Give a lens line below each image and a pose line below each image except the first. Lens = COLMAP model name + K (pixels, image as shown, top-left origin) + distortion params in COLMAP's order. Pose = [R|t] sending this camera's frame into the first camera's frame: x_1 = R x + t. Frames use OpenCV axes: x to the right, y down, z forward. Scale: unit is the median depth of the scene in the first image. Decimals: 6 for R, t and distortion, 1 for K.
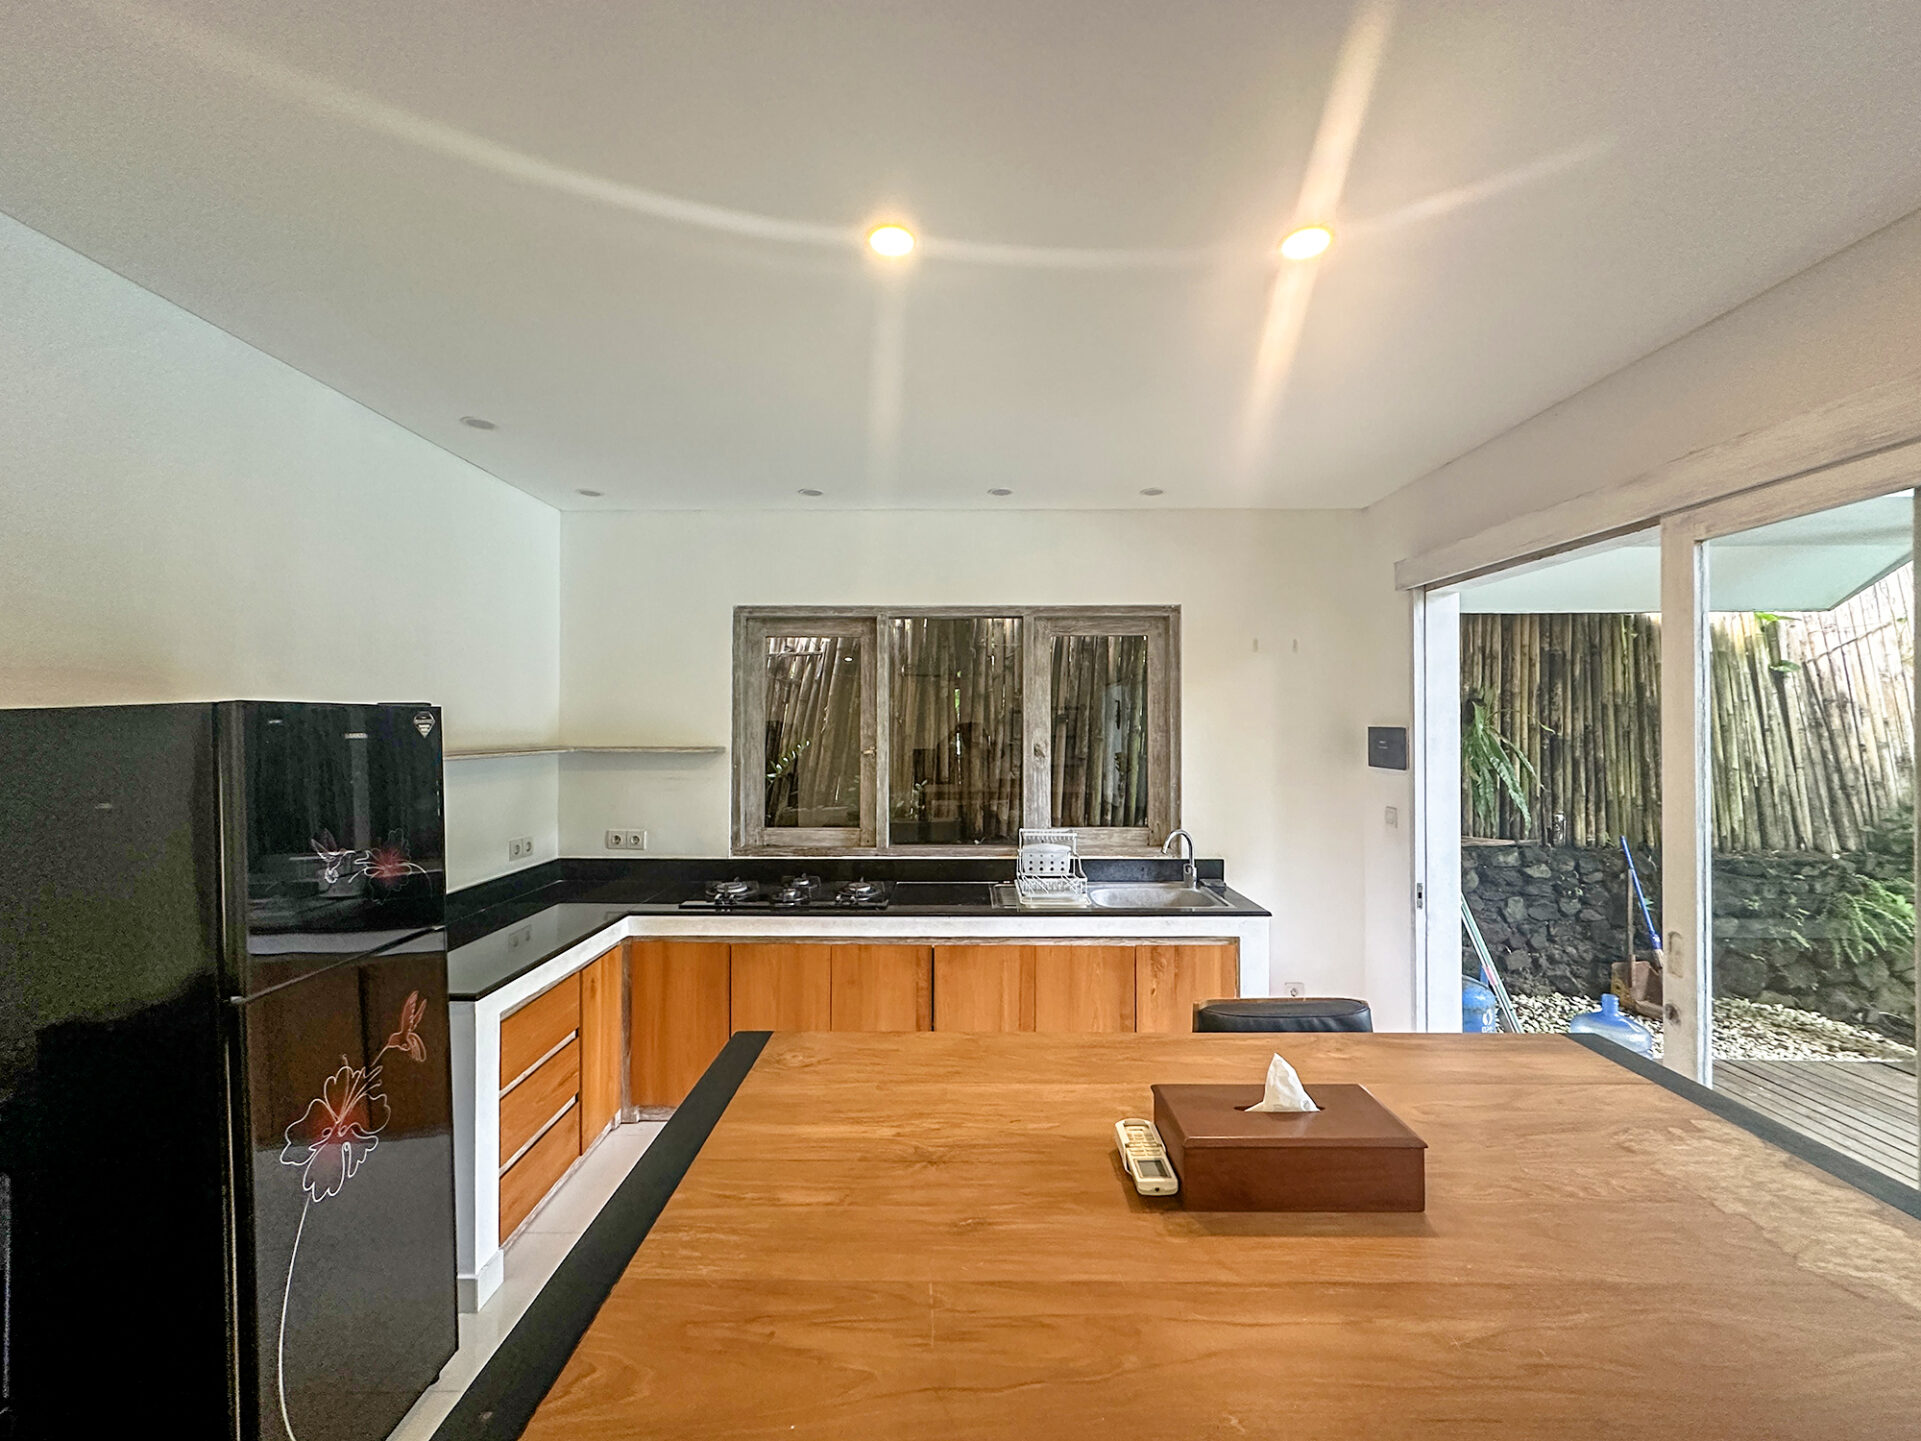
lens RADIAL K [[768.0, 0, 949.8], [0, 768.0, 713.3], [0, 0, 1]] dist [-0.001686, -0.000247]
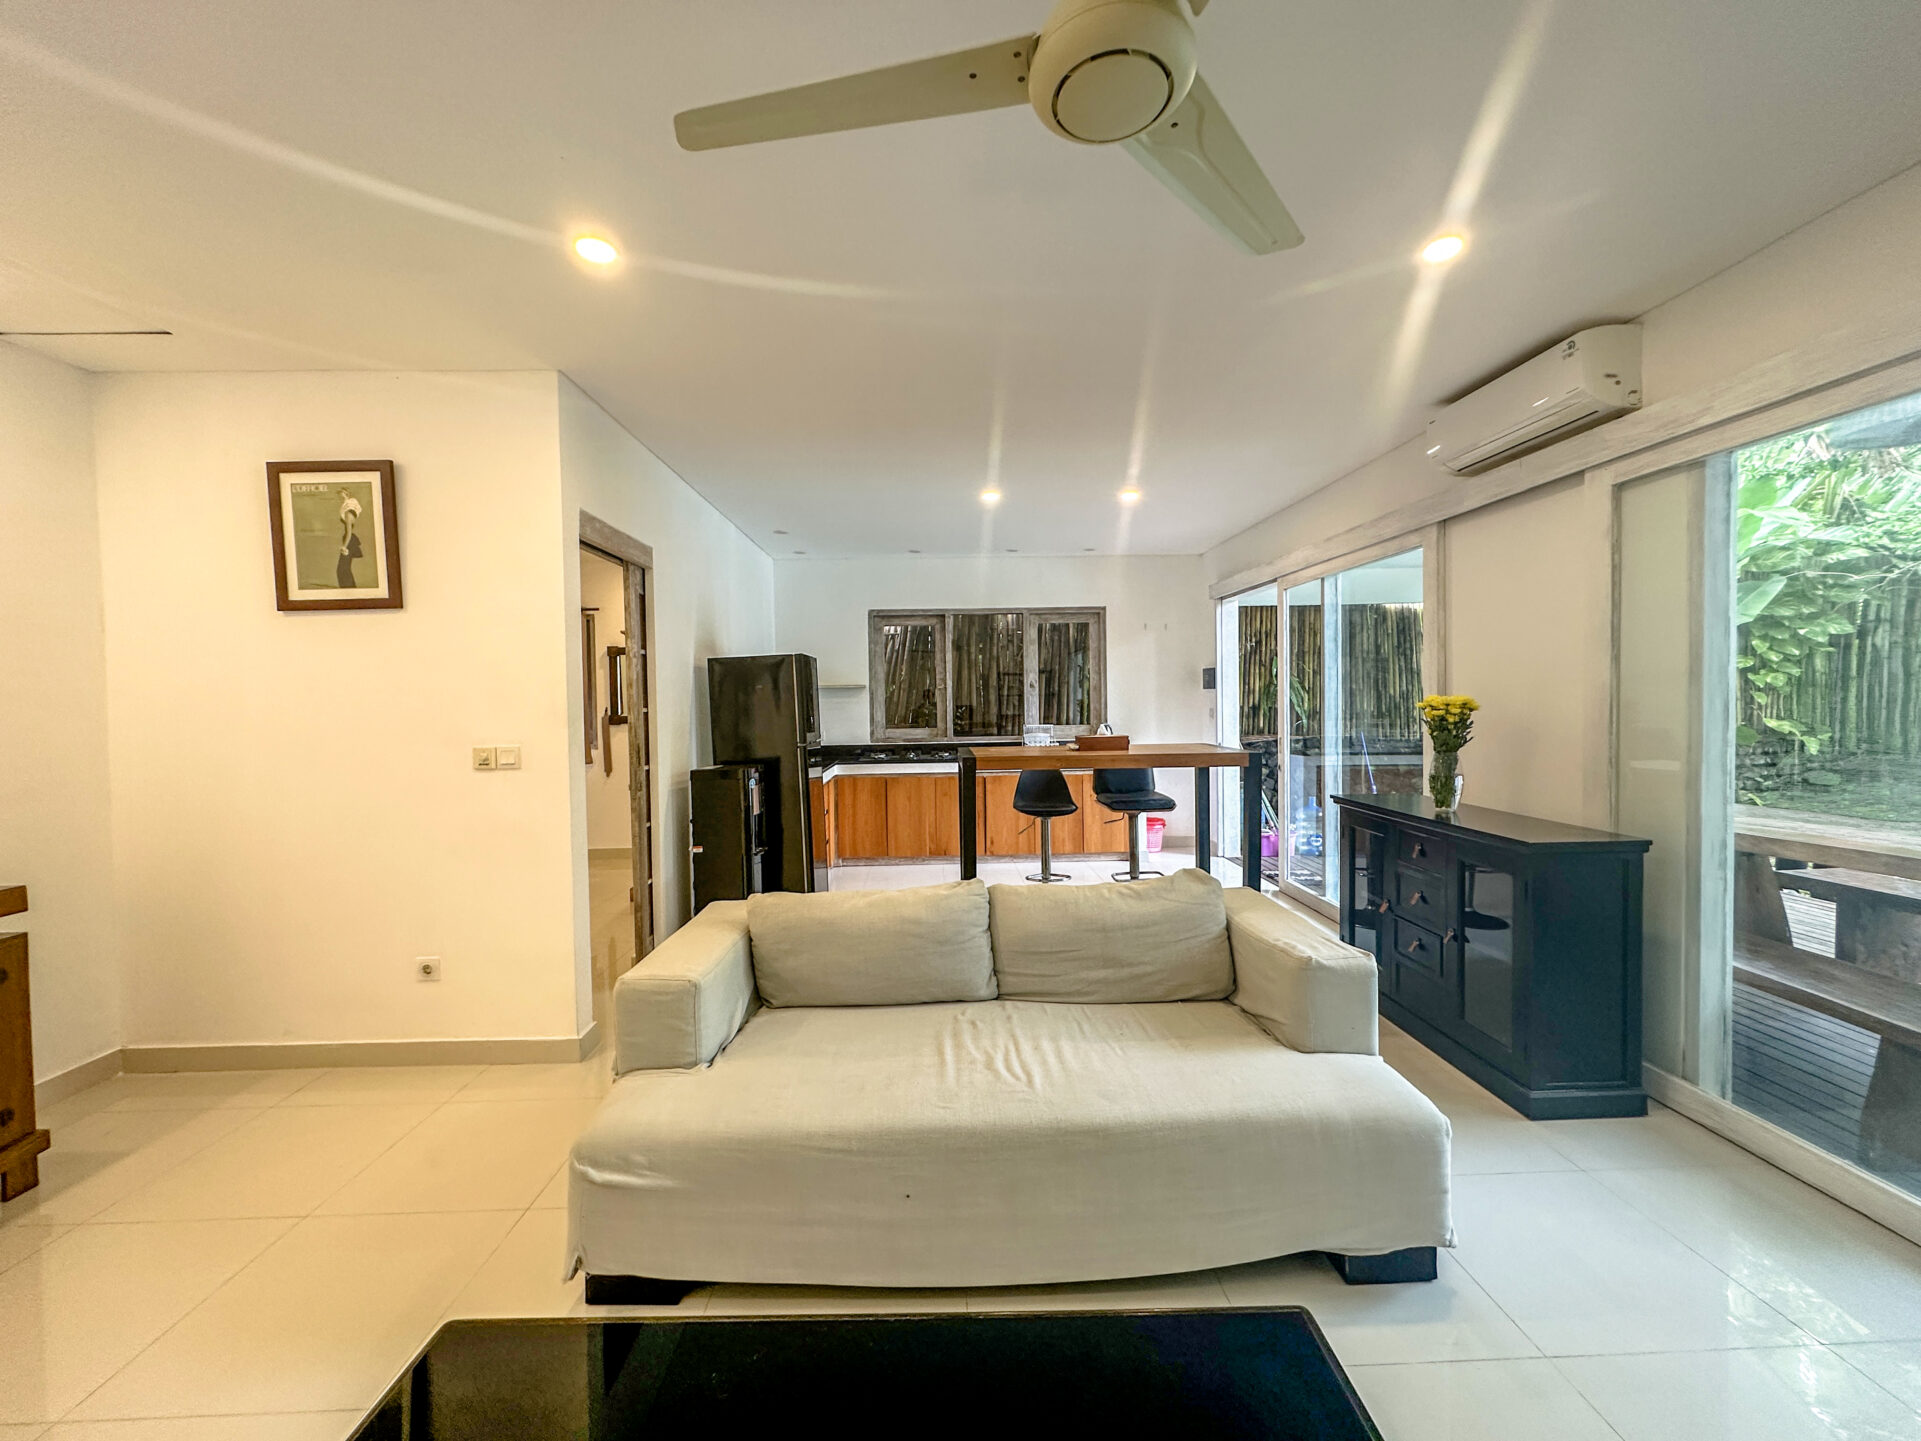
lens RADIAL K [[768.0, 0, 949.8], [0, 768.0, 713.3], [0, 0, 1]] dist [-0.001686, -0.000247]
pose [[0.999149, -0.017775, 0.037220, -0.156327], [0.016533, 0.999305, 0.033402, 0.052048], [-0.037788, -0.032758, 0.998749, -0.868231]]
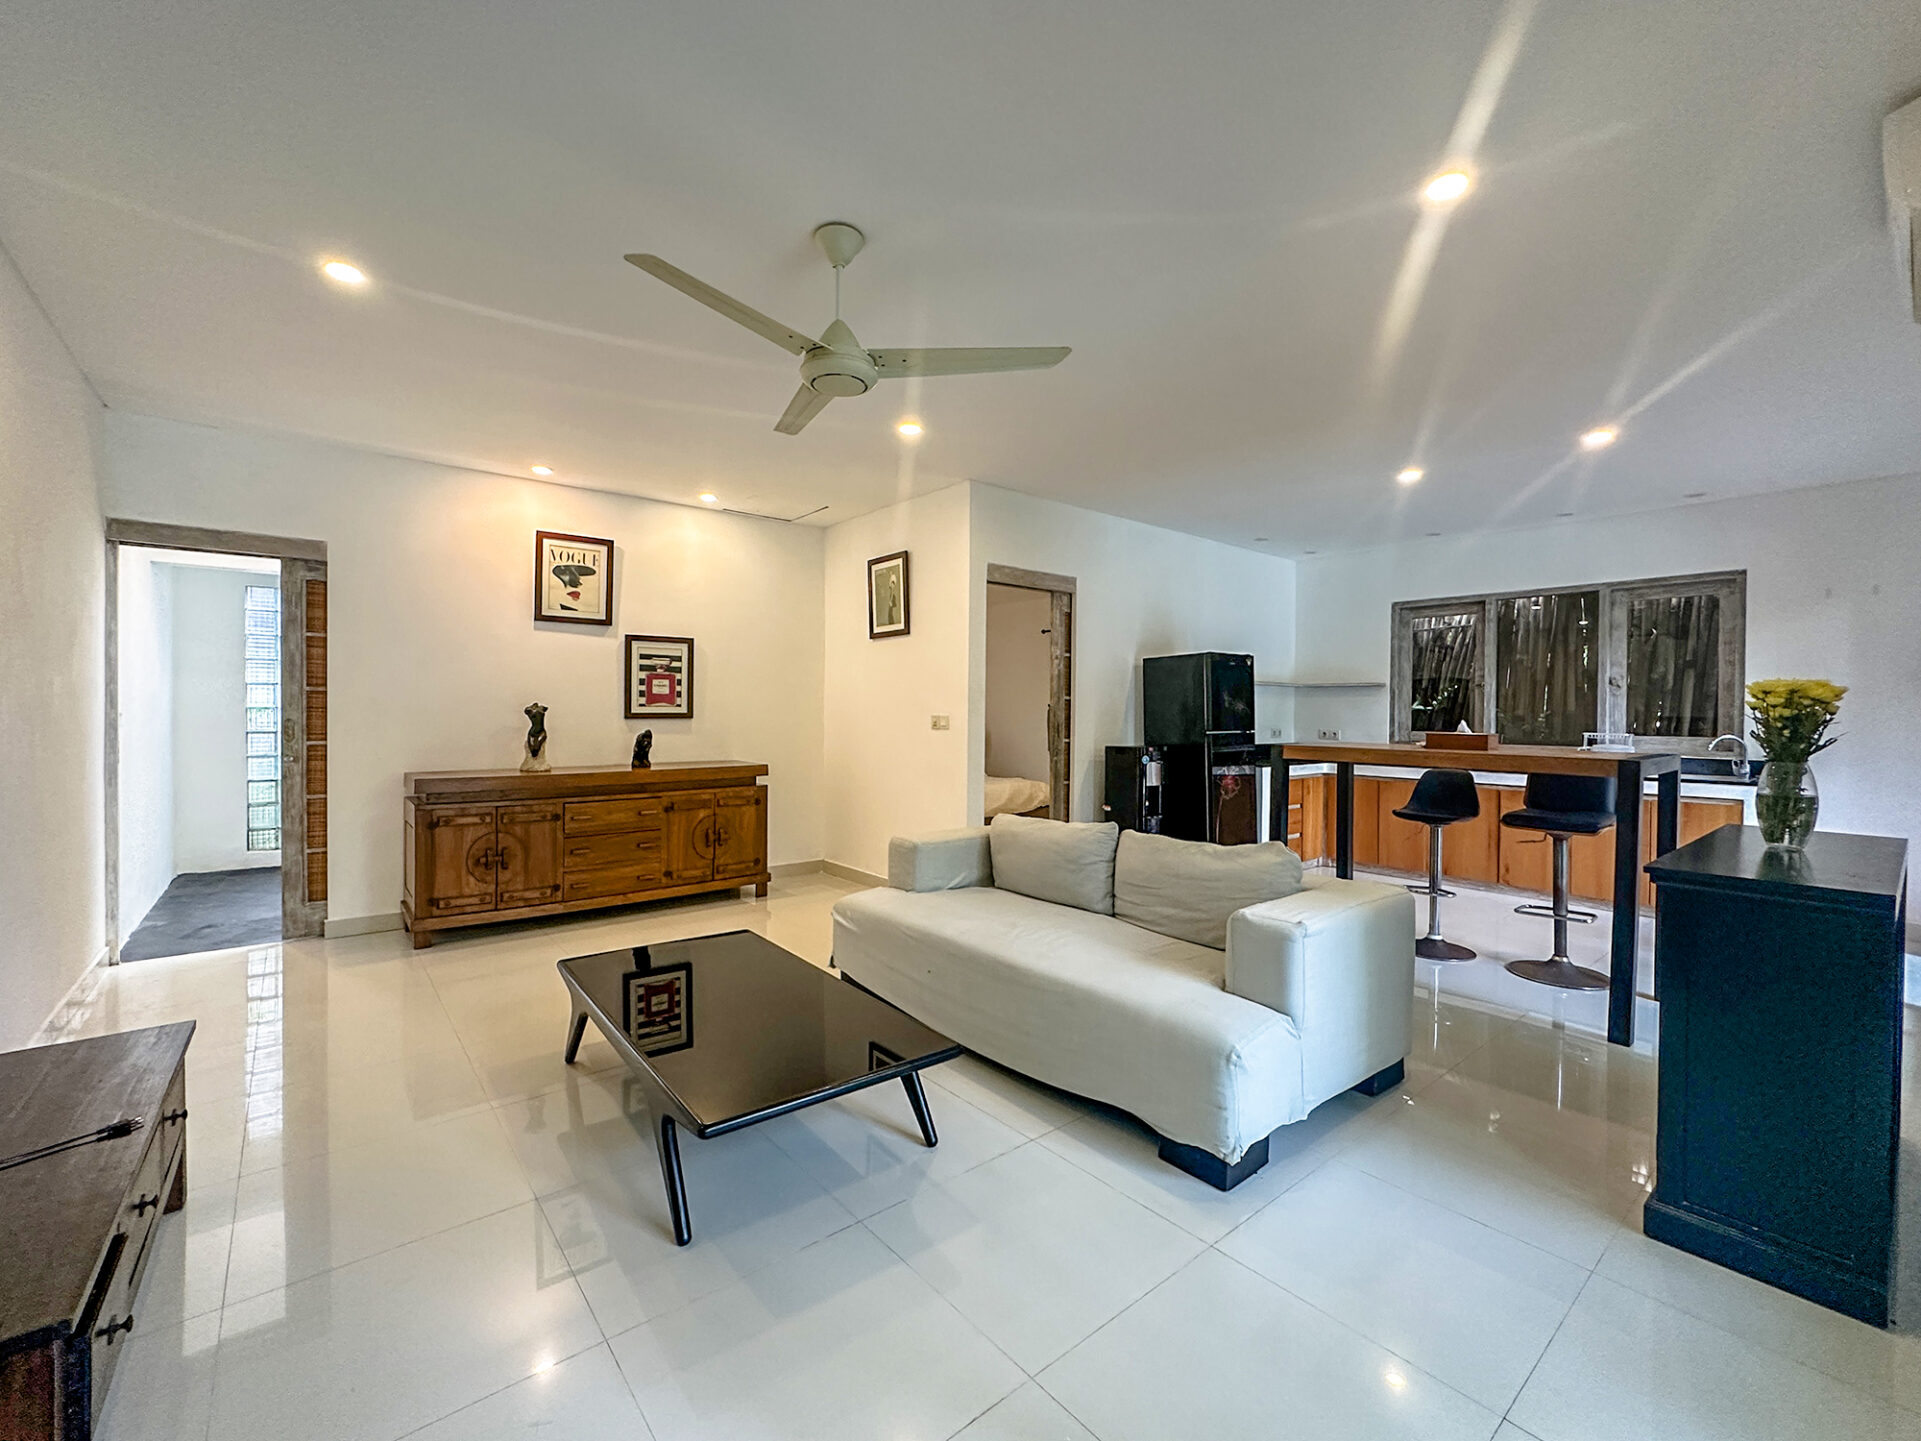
lens RADIAL K [[800.3, 0, 960.5], [0, 800.3, 720.5], [0, 0, 1]] dist [-0.002958, -0.000426]
pose [[0.643337, 0.013933, -0.765456, 0.475899], [0.002632, 0.999788, 0.020410, 0.087214], [0.765578, -0.015145, 0.643164, -0.908820]]
